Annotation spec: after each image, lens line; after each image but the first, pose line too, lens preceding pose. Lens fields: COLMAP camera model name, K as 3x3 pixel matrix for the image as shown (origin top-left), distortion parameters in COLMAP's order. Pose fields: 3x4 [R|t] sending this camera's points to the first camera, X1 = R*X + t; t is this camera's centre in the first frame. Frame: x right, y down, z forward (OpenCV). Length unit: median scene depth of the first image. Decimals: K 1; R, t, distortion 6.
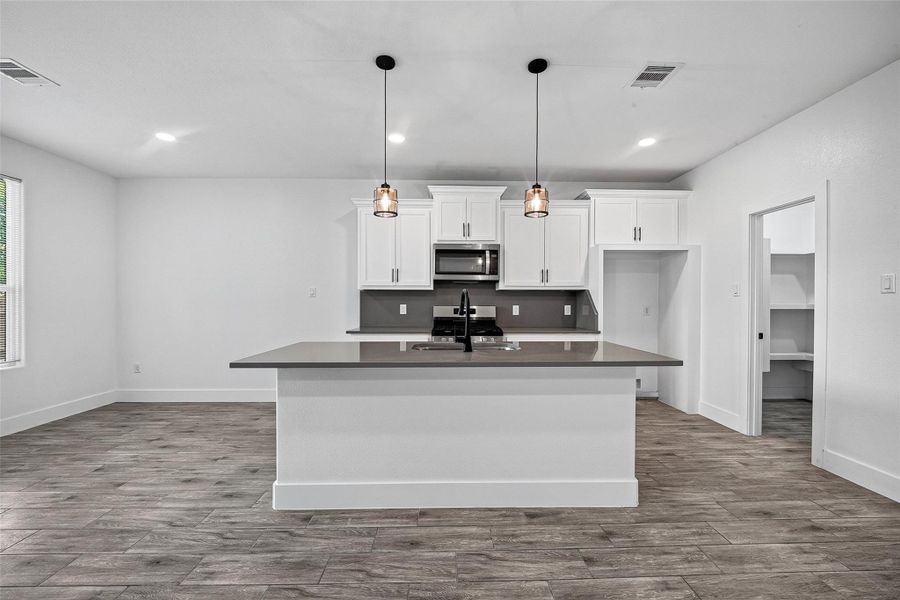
lens RADIAL K [[378.5, 0, 440.9], [0, 378.5, 302.7], [0, 0, 1]] dist [-0.017718, -0.000179]
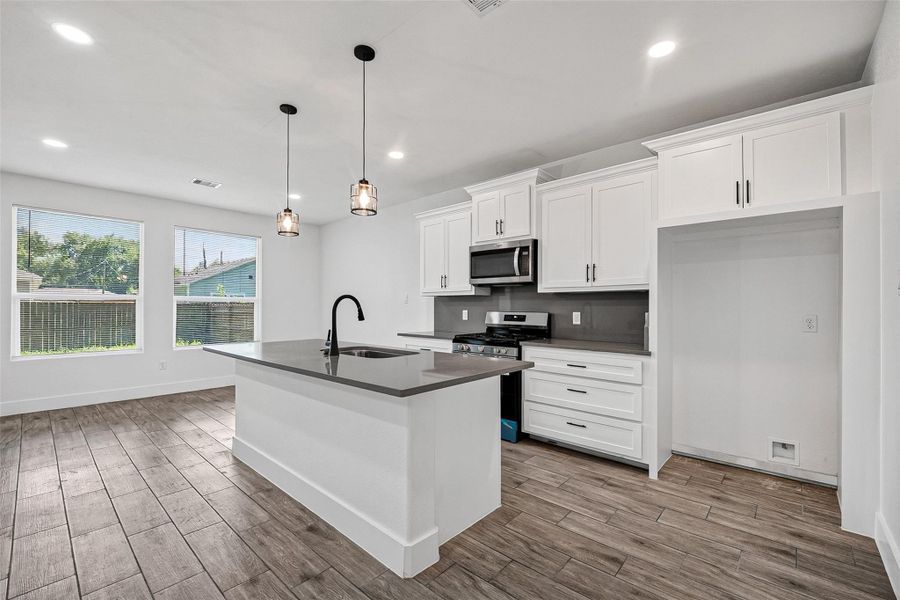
lens RADIAL K [[370.5, 0, 443.2], [0, 370.5, 308.5], [0, 0, 1]] dist [-0.013212, -0.000321]
pose [[0.740527, 0.004274, -0.672013, 0.655790], [-0.001626, 0.999988, 0.004567, -0.004485], [0.672024, -0.002289, 0.740525, 0.304556]]
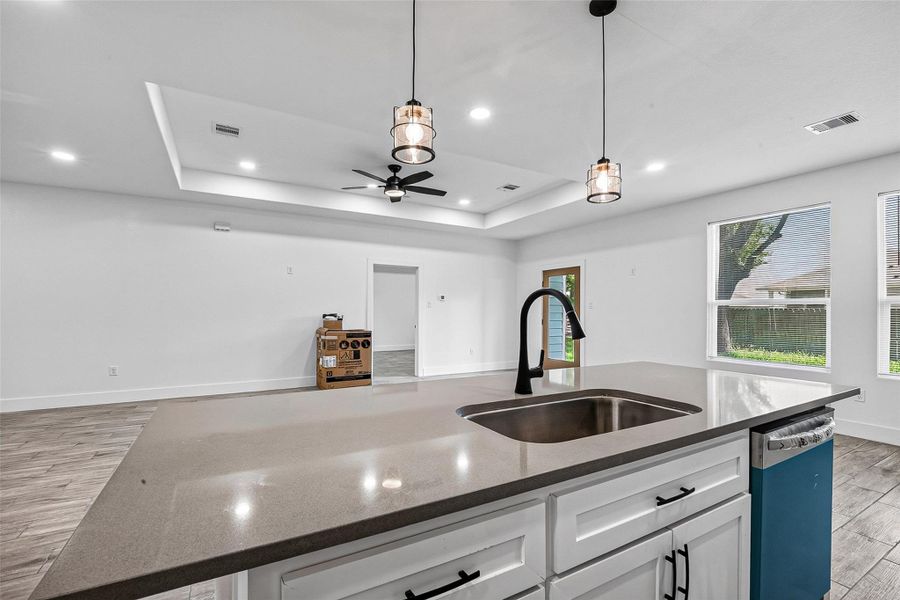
lens RADIAL K [[371.5, 0, 454.6], [0, 371.5, 308.8], [0, 0, 1]] dist [0.000851, -0.008937]
pose [[-0.867372, -0.008015, -0.497596, 0.321170], [-0.008563, 0.999963, -0.001180, -0.002558], [0.497587, 0.003237, -0.867408, 1.000425]]
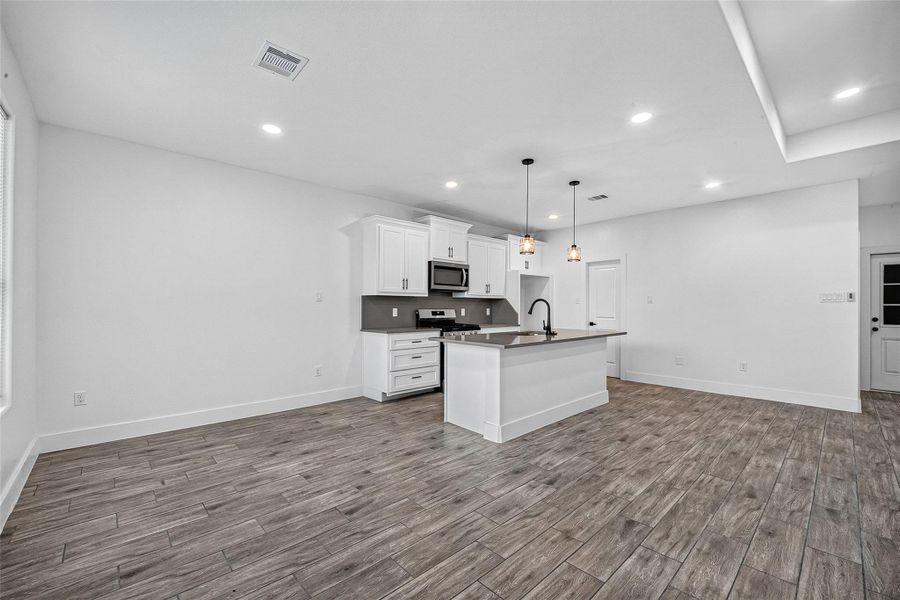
lens RADIAL K [[397.0, 0, 438.2], [0, 397.0, 302.0], [0, 0, 1]] dist [-0.017142, -0.000531]
pose [[0.743022, 0.005050, 0.669248, -1.059553], [0.000300, 0.999969, -0.007879, -0.006677], [-0.669267, 0.006055, 0.742997, -0.017387]]
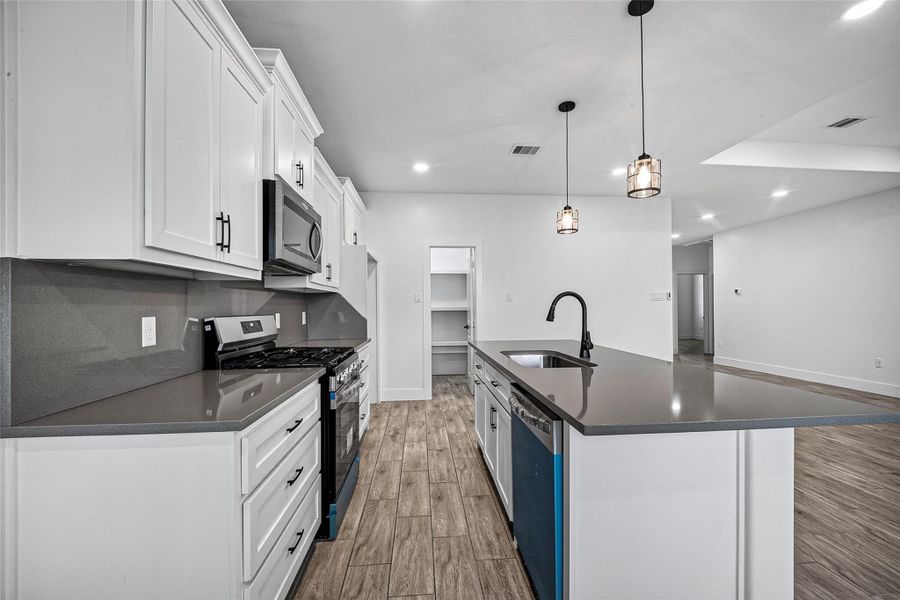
lens RADIAL K [[382.9, 0, 457.2], [0, 382.9, 305.7], [0, 0, 1]] dist [-0.011782, -0.000018]
pose [[-0.112097, 0.001217, 0.993697, -0.590210], [0.010531, 0.999945, -0.000037, -0.002746], [-0.993641, 0.010461, -0.112103, 0.980374]]
